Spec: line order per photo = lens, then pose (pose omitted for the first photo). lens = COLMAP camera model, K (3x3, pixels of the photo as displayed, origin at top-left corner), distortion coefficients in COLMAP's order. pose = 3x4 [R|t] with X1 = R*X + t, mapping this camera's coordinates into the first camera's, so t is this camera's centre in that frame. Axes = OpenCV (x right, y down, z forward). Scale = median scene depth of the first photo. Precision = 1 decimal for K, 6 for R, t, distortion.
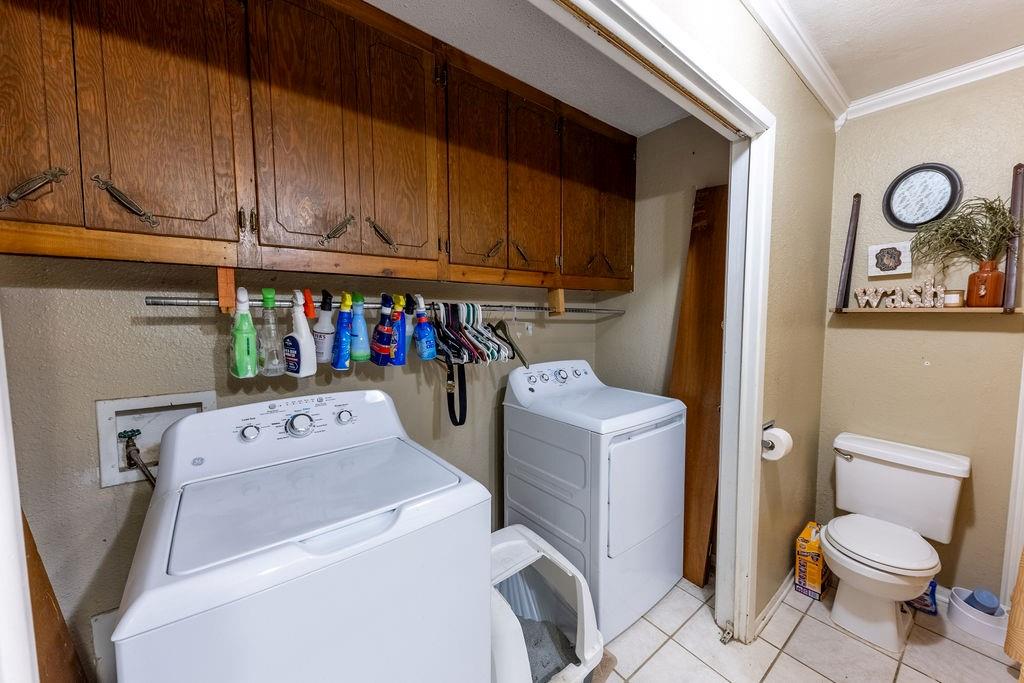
lens RADIAL K [[373.8, 0, 512.0], [0, 373.8, 341.5], [0, 0, 1]] dist [0.014722, -0.005010]
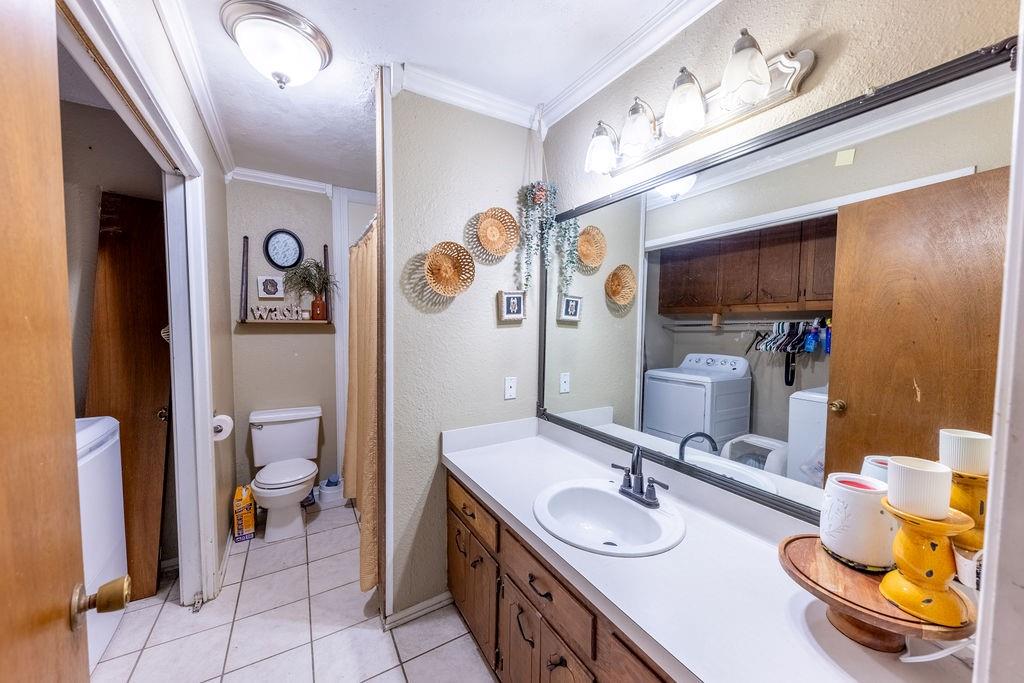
lens RADIAL K [[373.8, 0, 512.0], [0, 373.8, 341.5], [0, 0, 1]] dist [0.014722, -0.005010]
pose [[0.134553, -0.046115, 0.989833, -0.352507], [0.065508, 0.997145, 0.037550, 0.002365], [-0.988739, 0.059790, 0.137190, -0.129402]]
